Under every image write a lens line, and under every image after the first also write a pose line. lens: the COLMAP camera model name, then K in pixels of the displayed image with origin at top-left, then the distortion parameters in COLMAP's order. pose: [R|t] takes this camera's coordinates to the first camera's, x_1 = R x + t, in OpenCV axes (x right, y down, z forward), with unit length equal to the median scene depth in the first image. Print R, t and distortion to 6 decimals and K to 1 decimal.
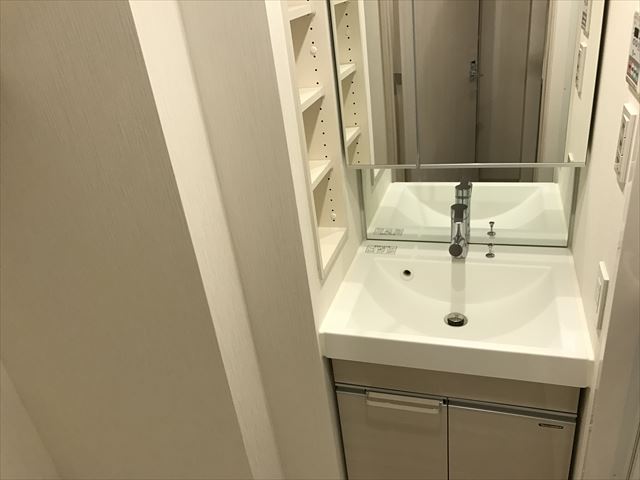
lens RADIAL K [[528.7, 0, 320.6], [0, 528.7, 239.3], [0, 0, 1]] dist [0.036723, -0.007275]
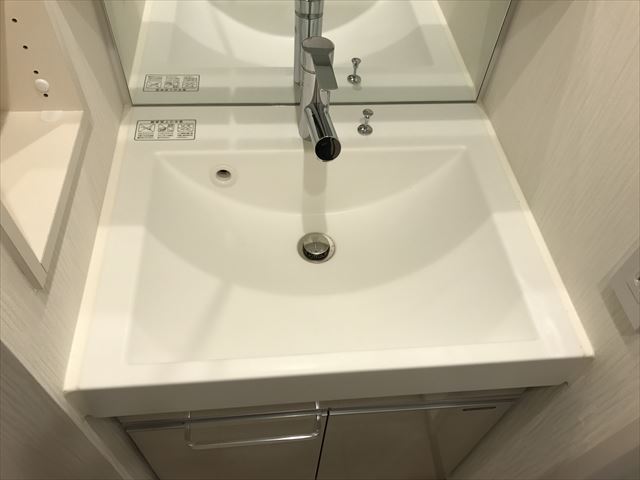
lens RADIAL K [[528.7, 0, 316.7], [0, 528.7, 241.3], [0, 0, 1]] dist [0.036723, -0.007275]
pose [[0.912119, -0.190158, 0.363150, 0.041151], [0.029520, 0.914065, 0.404493, -0.086658], [-0.408860, -0.358225, 0.839350, 0.479132]]
